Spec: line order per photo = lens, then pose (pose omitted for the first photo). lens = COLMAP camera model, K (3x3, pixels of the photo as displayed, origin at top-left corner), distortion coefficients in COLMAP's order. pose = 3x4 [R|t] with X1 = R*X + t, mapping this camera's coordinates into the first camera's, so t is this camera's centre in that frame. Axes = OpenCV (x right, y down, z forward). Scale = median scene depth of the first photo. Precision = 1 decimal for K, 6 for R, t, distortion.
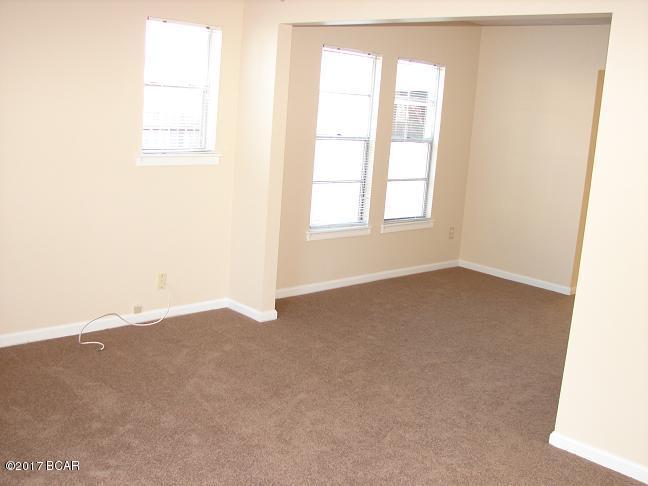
lens RADIAL K [[696.1, 0, 354.2], [0, 696.1, 243.1], [0, 0, 1]] dist [-0.256848, 0.285453]
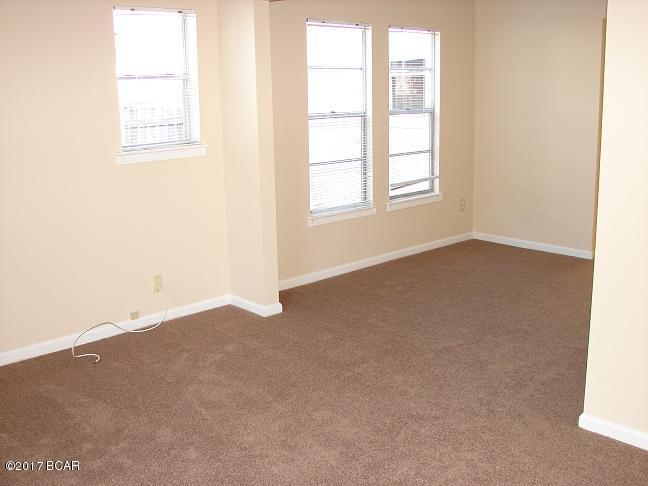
lens RADIAL K [[696.1, 0, 354.2], [0, 696.1, 243.1], [0, 0, 1]] dist [-0.256848, 0.285453]
pose [[0.995668, -0.087443, -0.031614, 0.028082], [0.088304, 0.995729, 0.026949, -0.001389], [0.029123, -0.029624, 0.999137, 0.066773]]
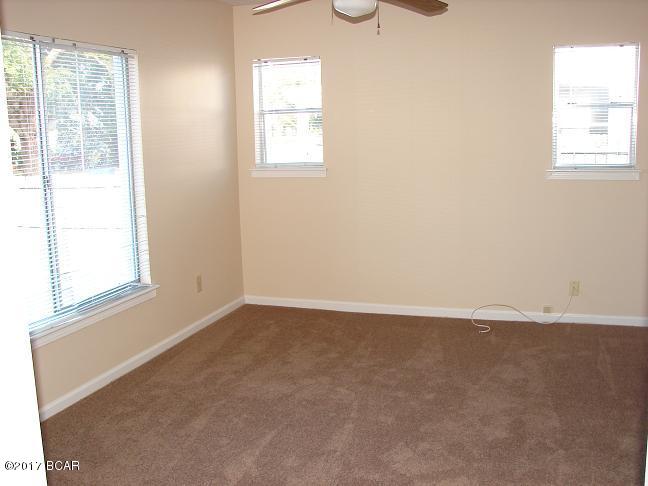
lens RADIAL K [[696.1, 0, 354.2], [0, 696.1, 243.1], [0, 0, 1]] dist [-0.256848, 0.285453]
pose [[0.466851, 0.060189, -0.882285, 0.534510], [-0.119283, 0.992850, 0.004614, 0.024417], [0.876254, 0.103087, 0.470693, 0.208725]]
